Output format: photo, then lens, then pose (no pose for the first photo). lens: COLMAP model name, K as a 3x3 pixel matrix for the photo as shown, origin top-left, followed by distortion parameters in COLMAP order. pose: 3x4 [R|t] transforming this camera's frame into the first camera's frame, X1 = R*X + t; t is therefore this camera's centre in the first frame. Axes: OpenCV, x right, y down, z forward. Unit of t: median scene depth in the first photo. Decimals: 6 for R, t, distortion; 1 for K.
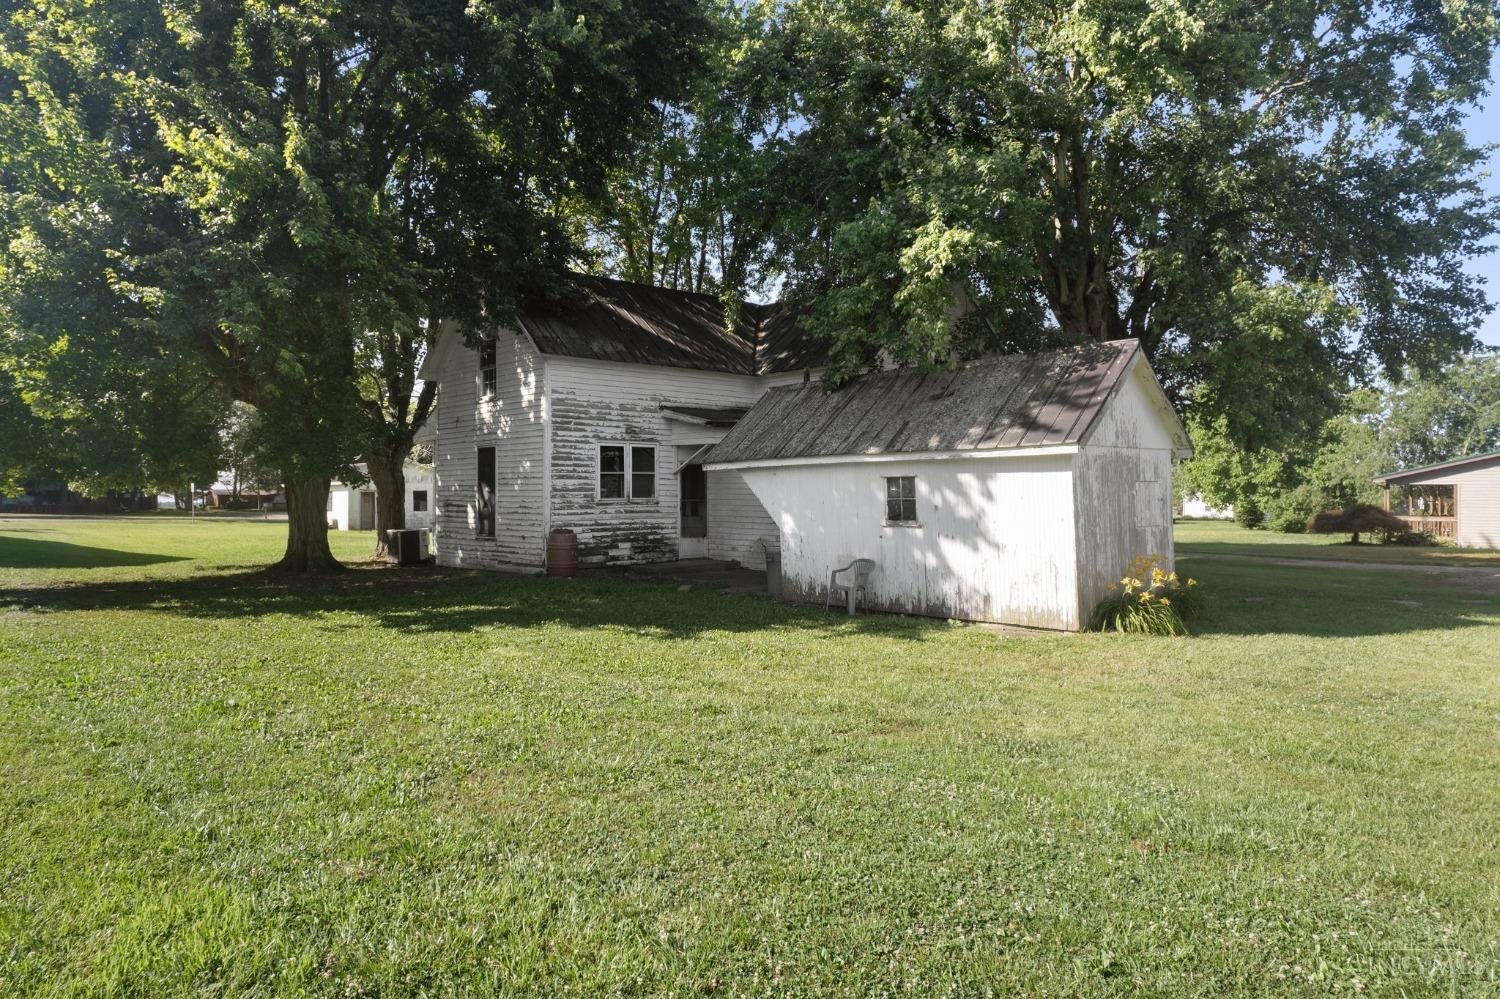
lens RADIAL K [[971.9, 0, 753.1], [0, 971.9, 495.9], [0, 0, 1]] dist [-0.041386, 0.000303]
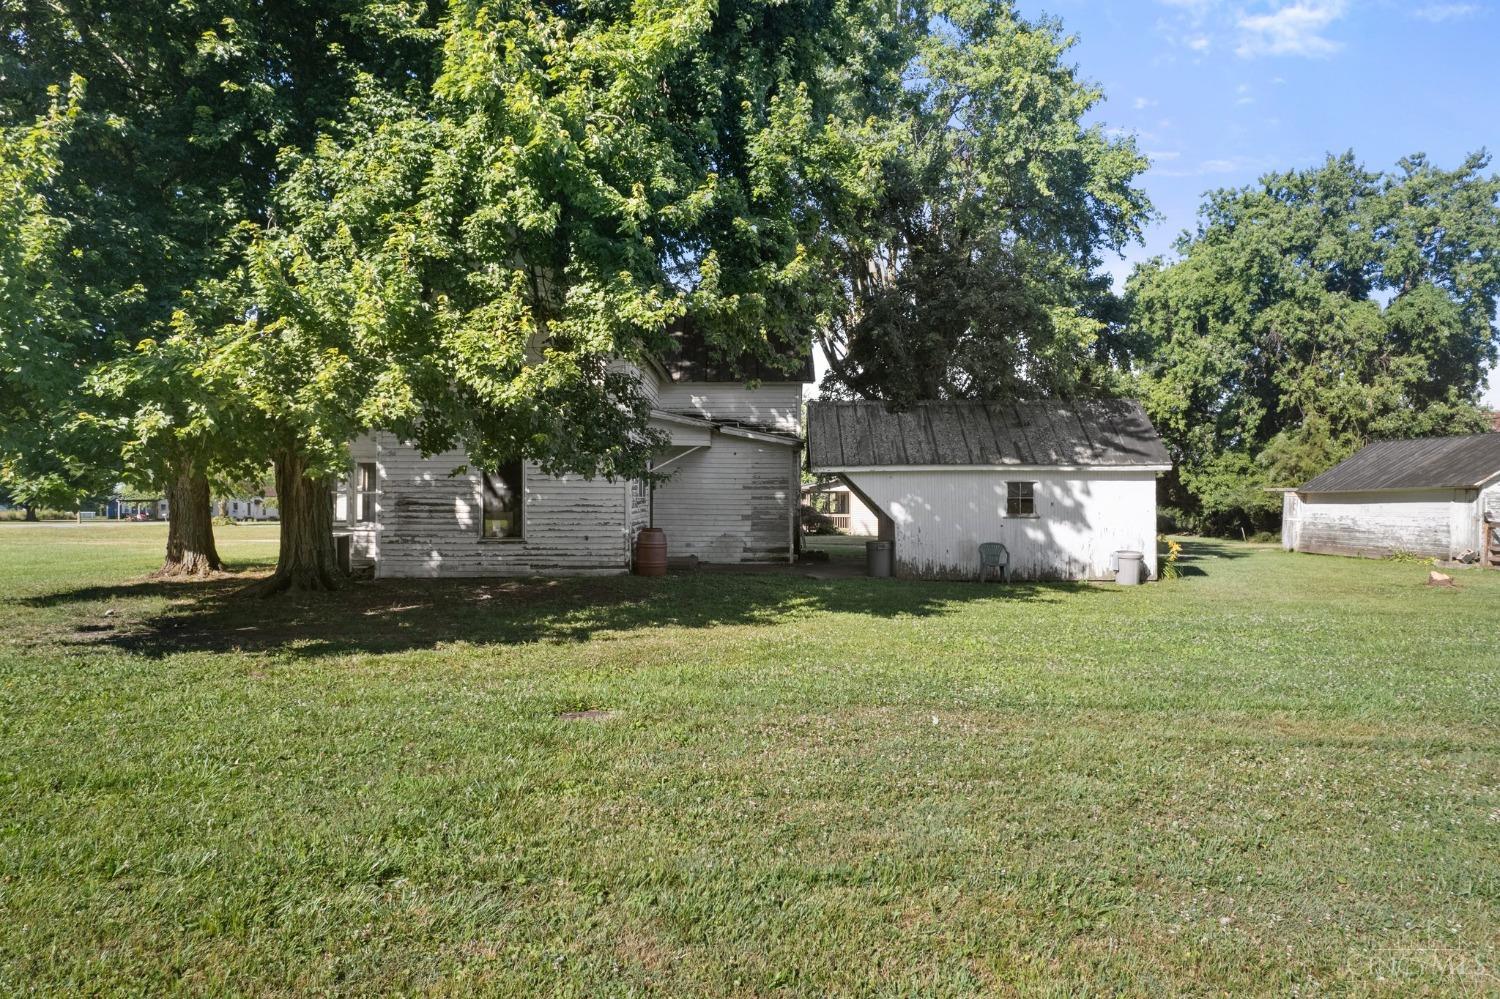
lens RADIAL K [[971.9, 0, 761.3], [0, 971.9, 501.7], [0, 0, 1]] dist [-0.041386, 0.000303]
pose [[0.674644, 0.002689, 0.738138, -0.805360], [-0.004711, 0.999989, 0.000662, 0.006763], [-0.738128, -0.003924, 0.674649, 0.245918]]
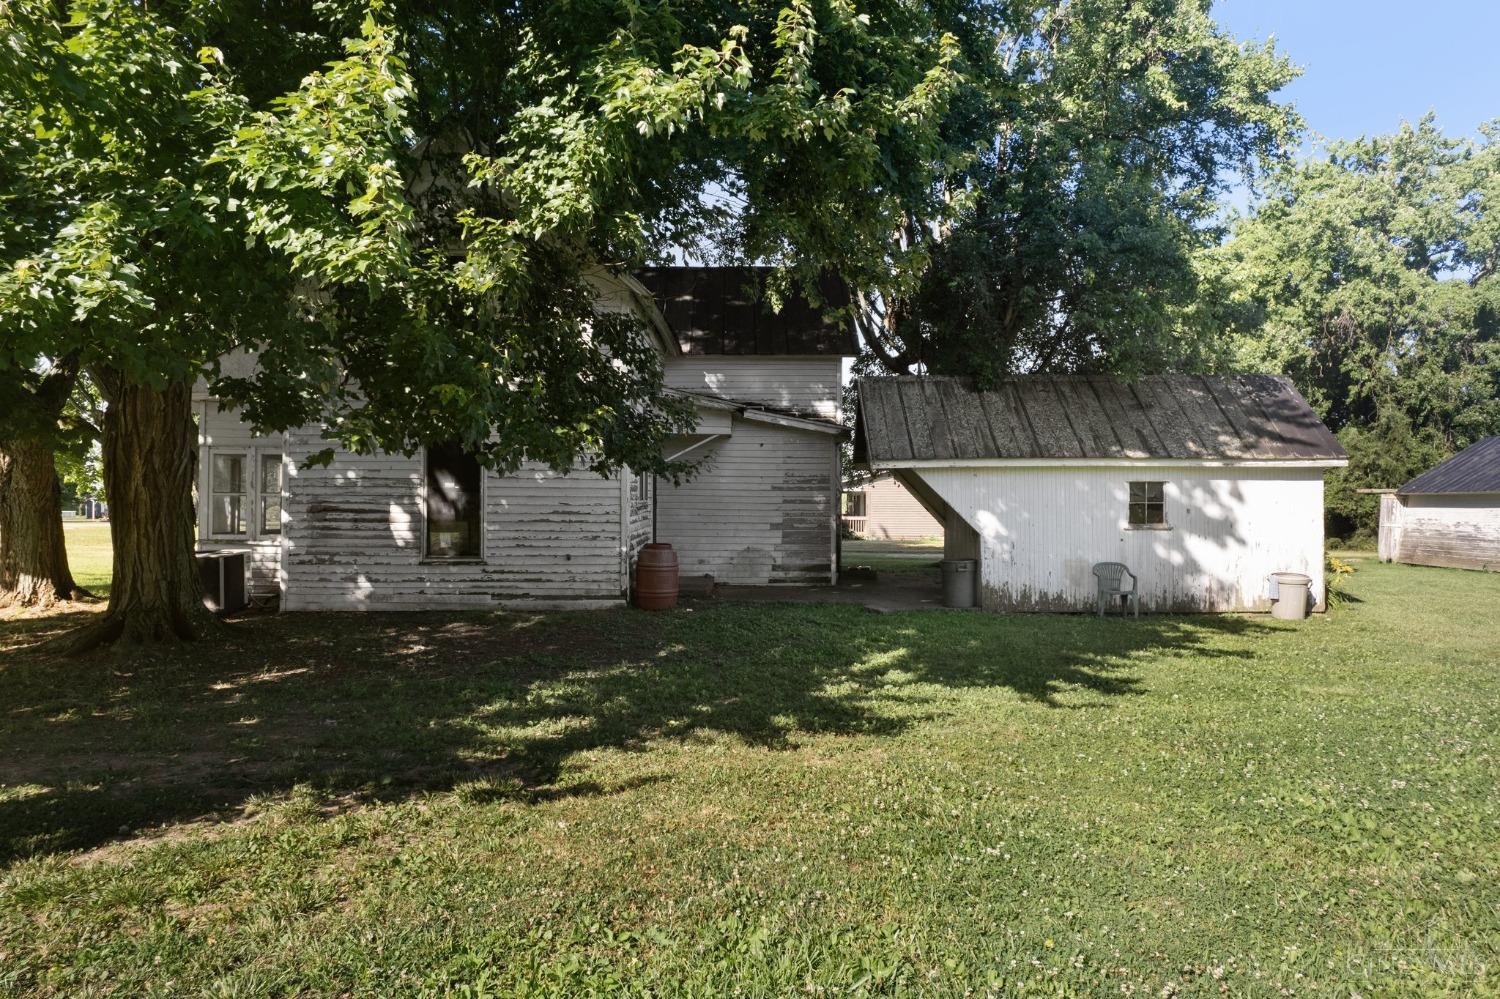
lens RADIAL K [[971.9, 0, 754.7], [0, 971.9, 500.6], [0, 0, 1]] dist [-0.041386, 0.000303]
pose [[0.676496, 0.003576, 0.736437, -0.645239], [-0.006005, 0.999982, 0.000660, 0.001862], [-0.736421, -0.004868, 0.676506, 0.439469]]
